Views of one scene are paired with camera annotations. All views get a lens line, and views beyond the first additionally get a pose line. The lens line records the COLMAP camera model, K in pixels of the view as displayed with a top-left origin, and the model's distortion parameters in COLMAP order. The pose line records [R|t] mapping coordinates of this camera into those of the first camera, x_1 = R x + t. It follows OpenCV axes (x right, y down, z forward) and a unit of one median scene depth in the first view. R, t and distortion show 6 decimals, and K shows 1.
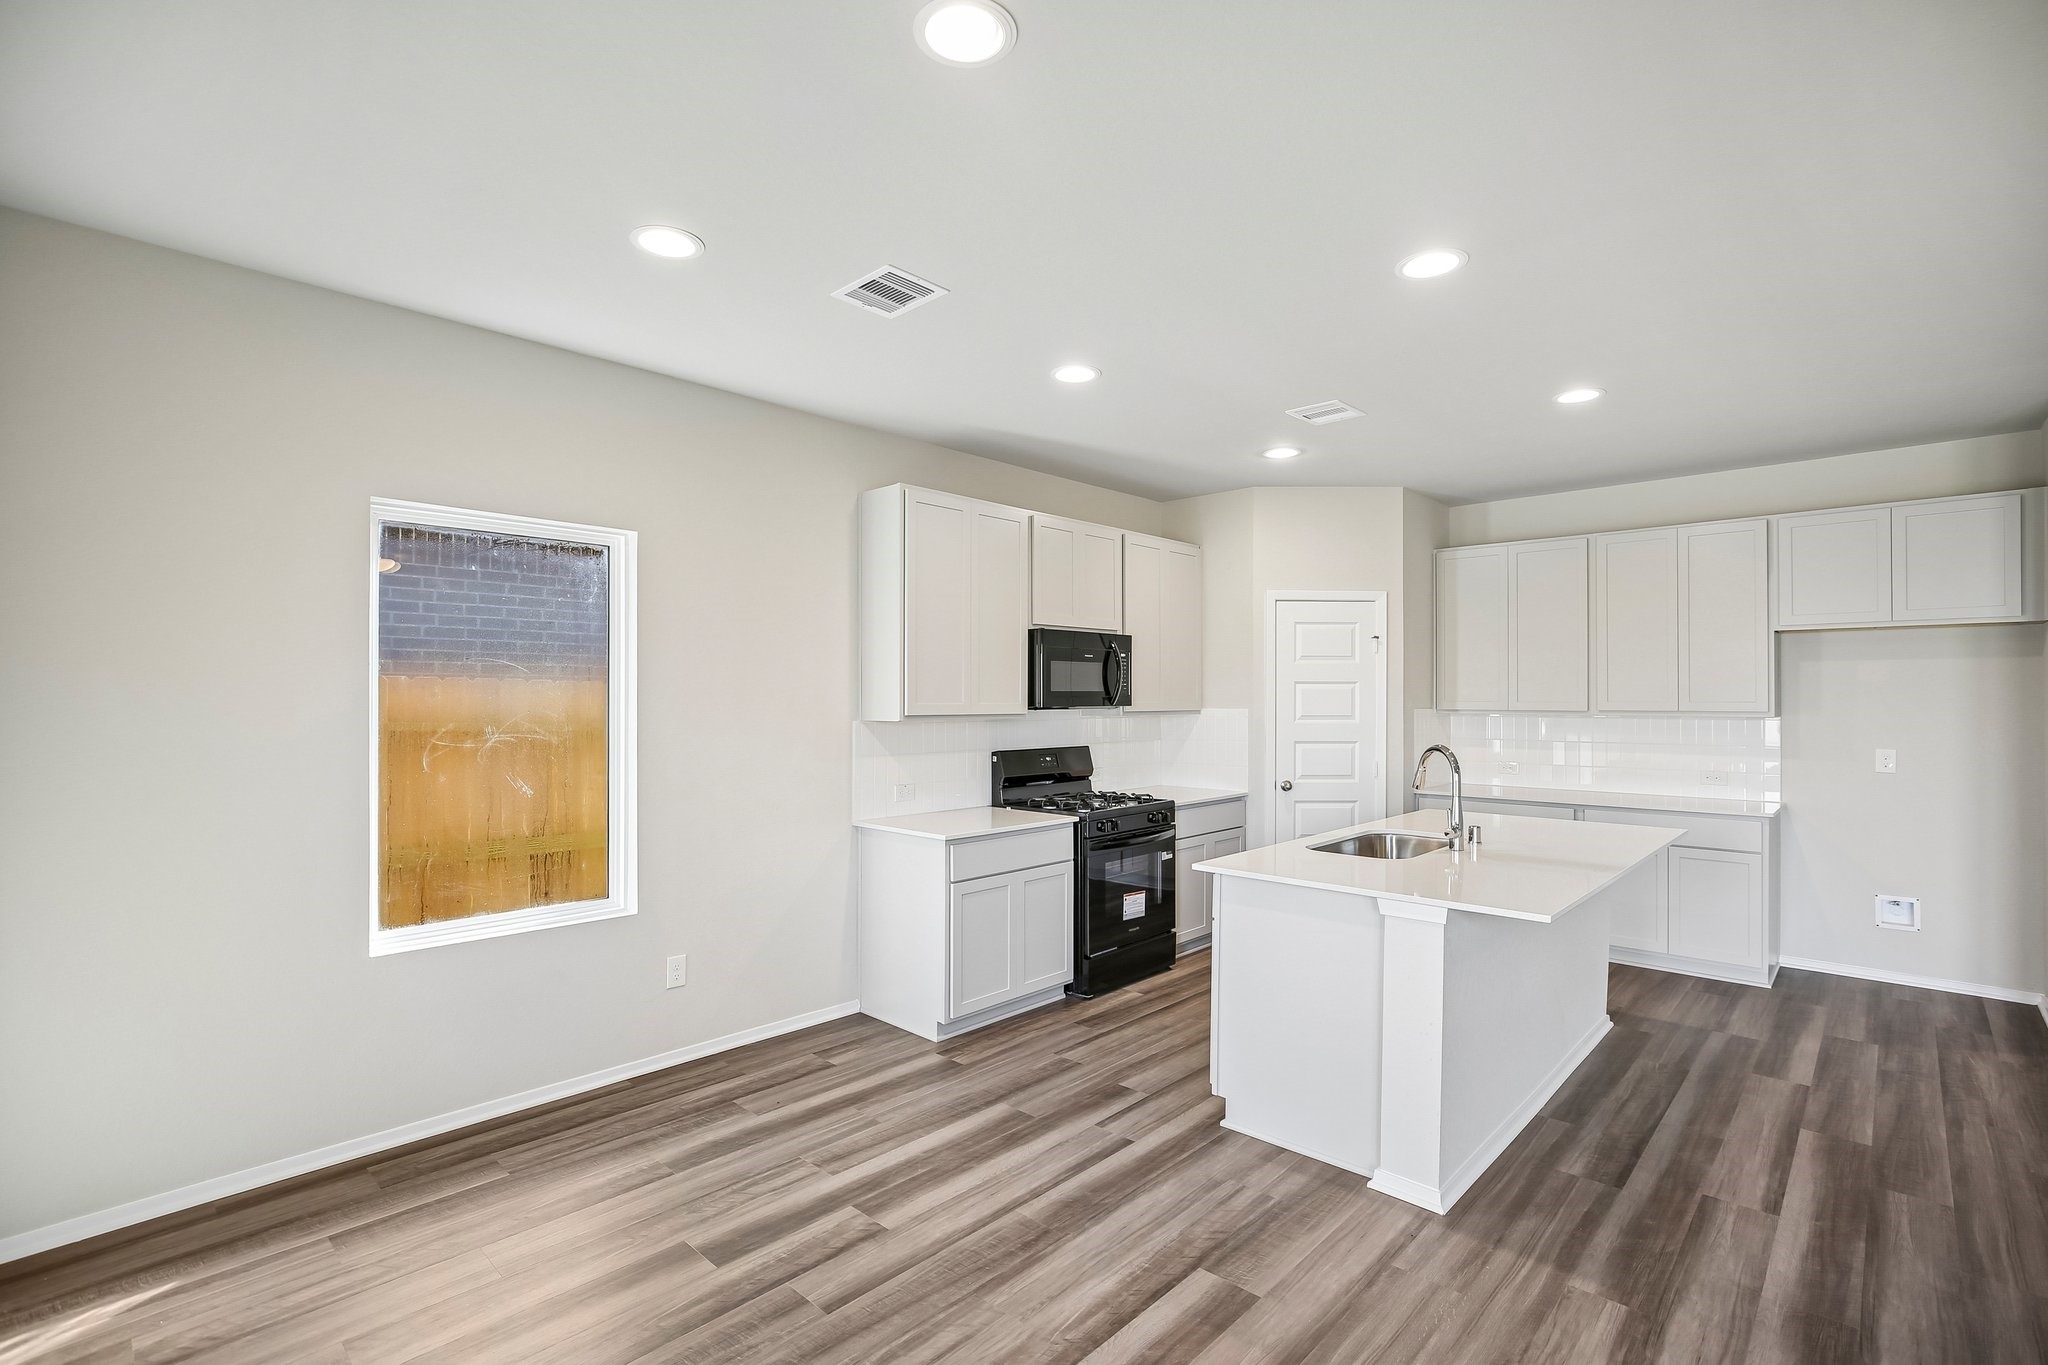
lens RADIAL K [[935.3, 0, 1019.5], [0, 935.3, 690.5], [0, 0, 1]] dist [-0.023580, 0.011954]
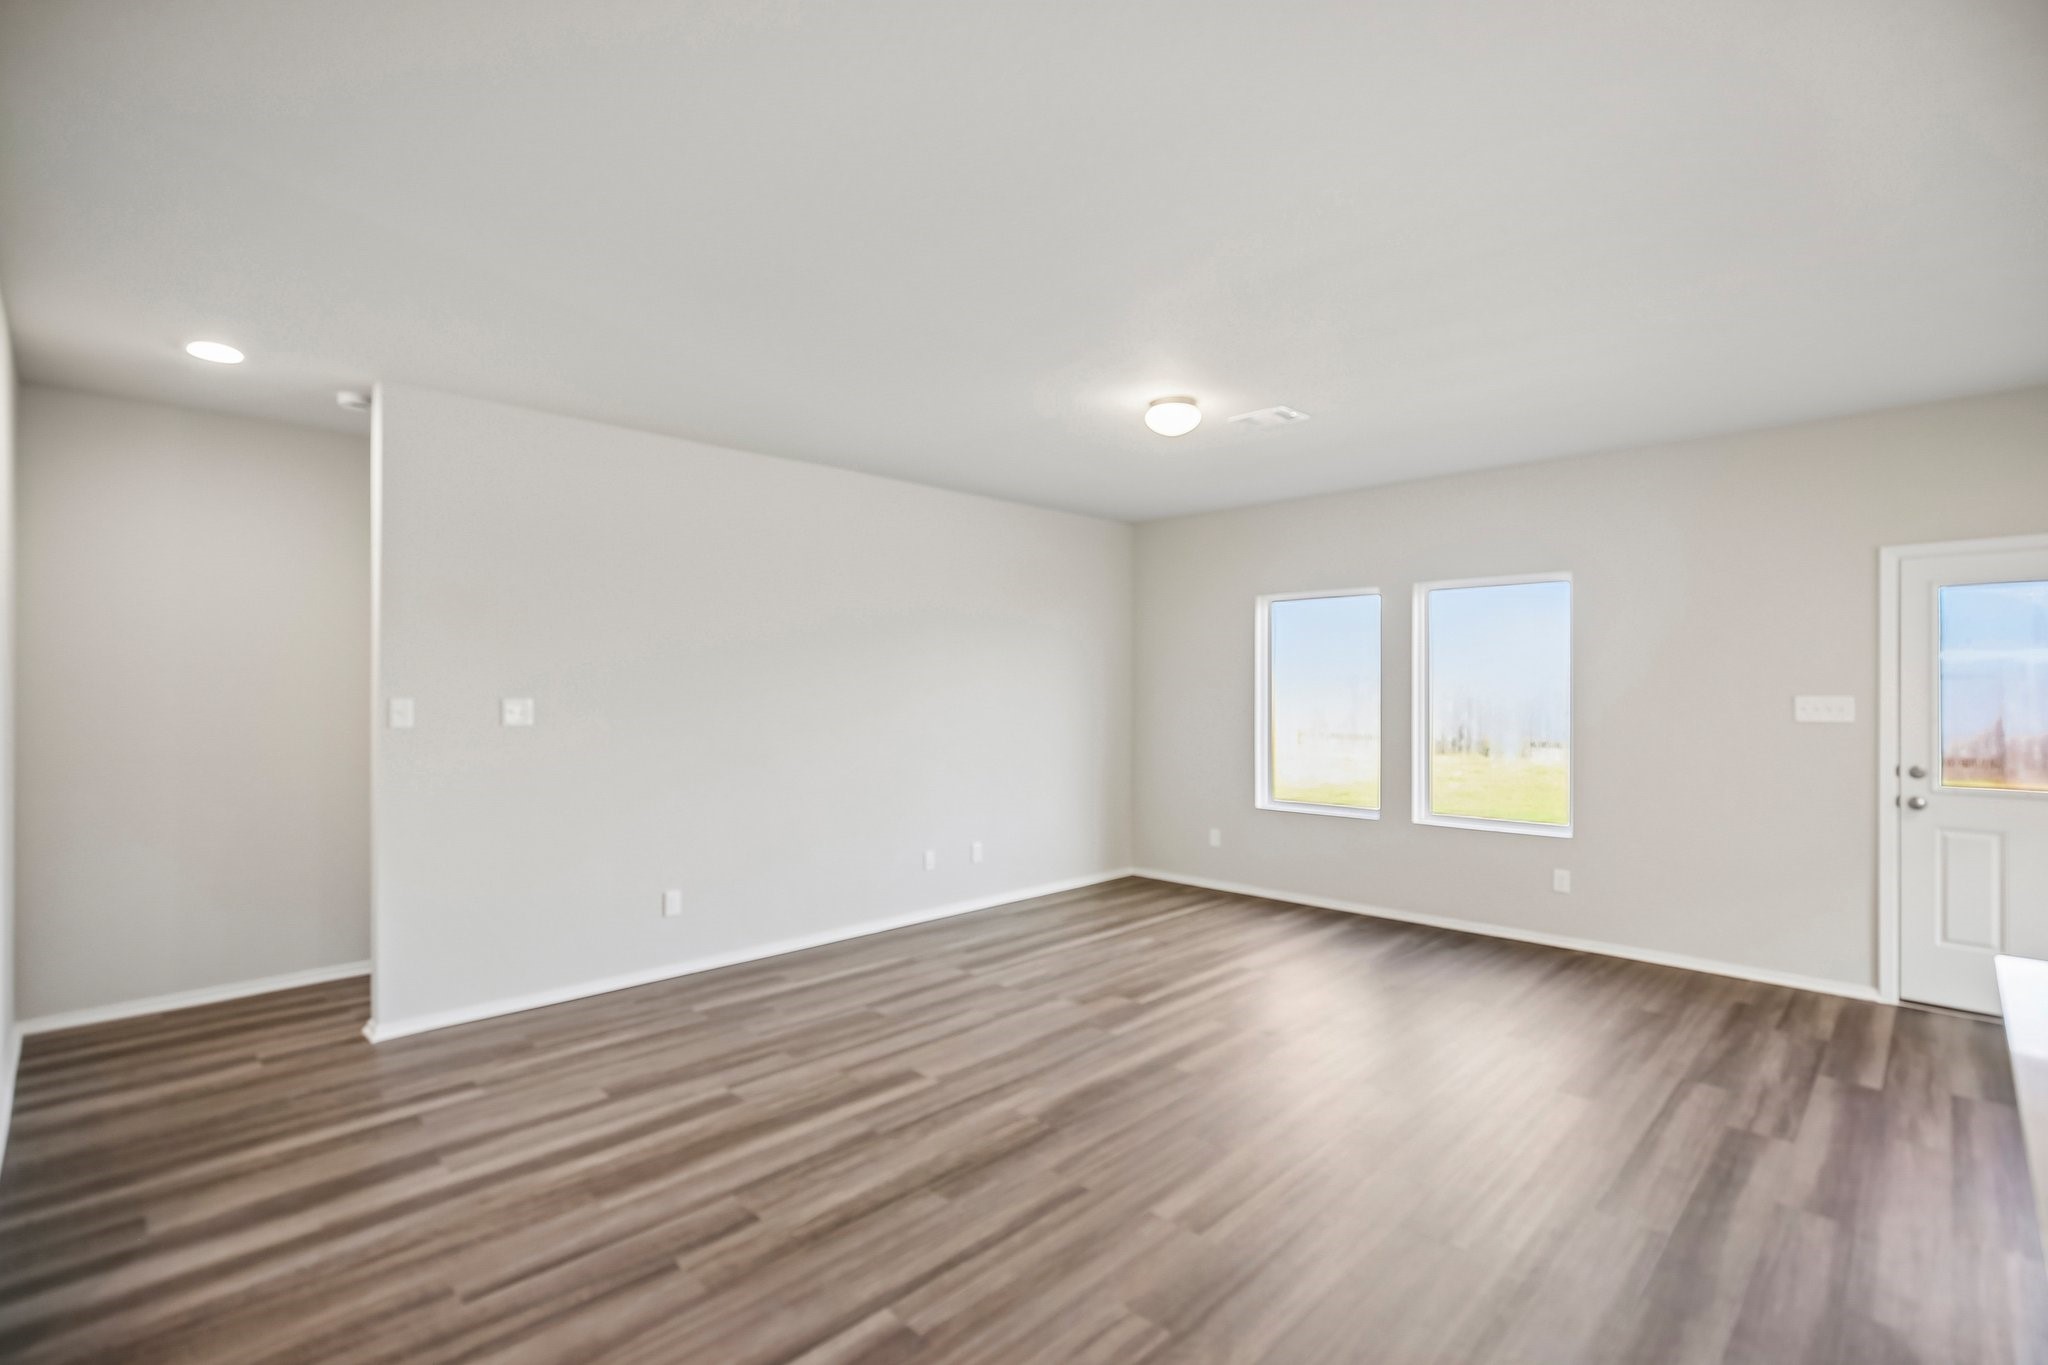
lens RADIAL K [[941.9, 0, 1014.3], [0, 941.9, 690.0], [0, 0, 1]] dist [-0.022161, 0.011853]
pose [[-0.999648, -0.001604, 0.026477, 0.747206], [-0.001749, 0.999983, -0.005482, 0.009114], [-0.026468, -0.005527, -0.999634, 0.976307]]
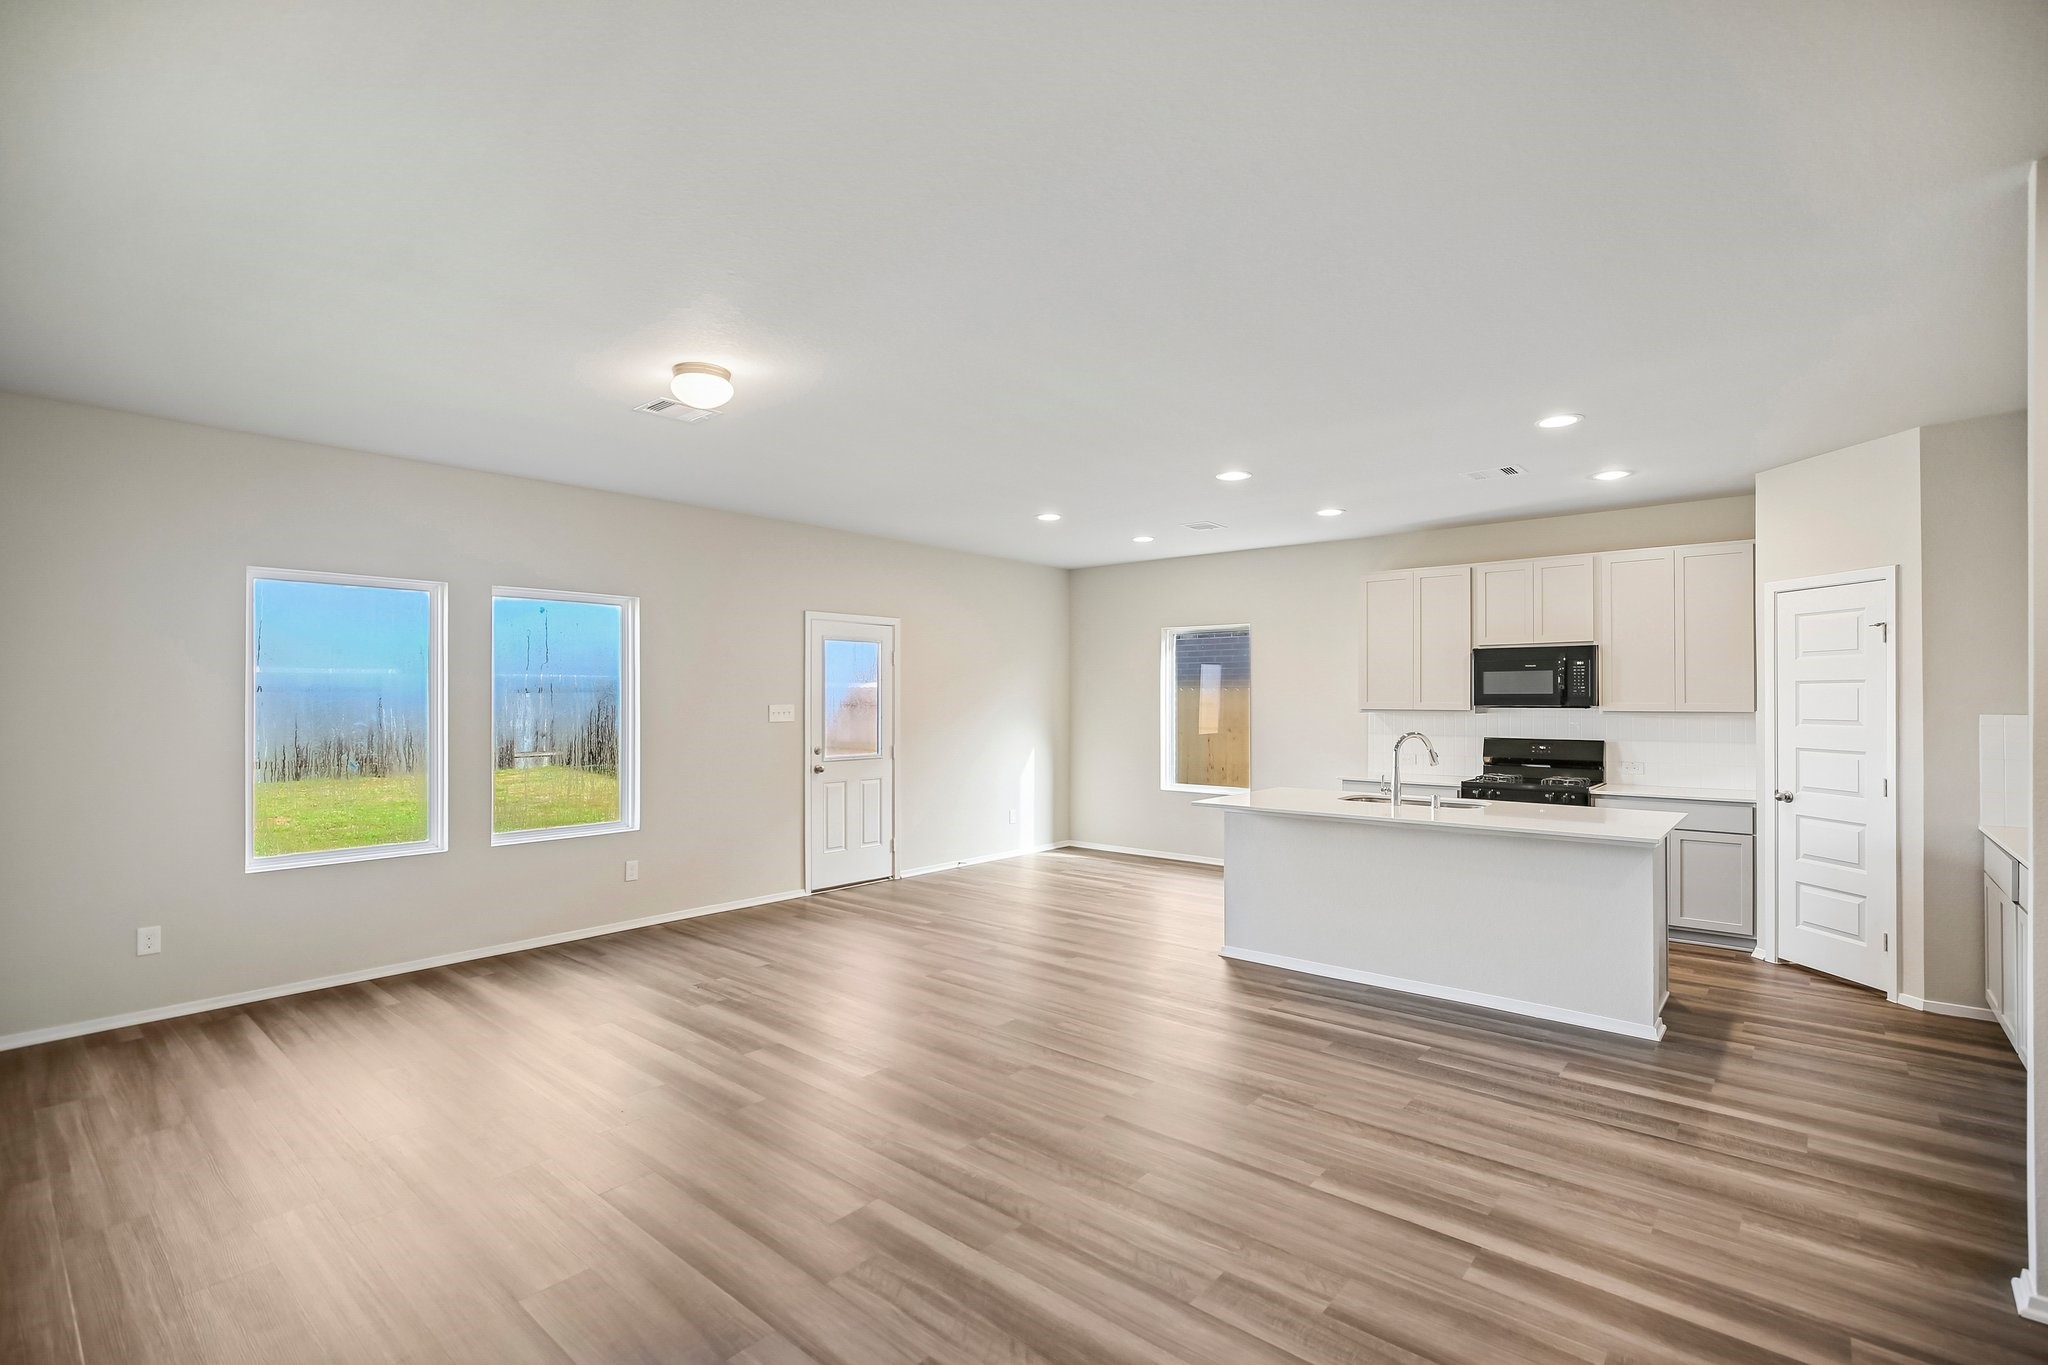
lens RADIAL K [[935.3, 0, 1019.5], [0, 935.3, 690.5], [0, 0, 1]] dist [-0.023580, 0.011954]
pose [[0.044973, -0.012809, -0.998906, 1.429727], [0.007039, 0.999897, -0.012505, 0.007783], [0.998963, -0.006469, 0.045058, 0.277707]]
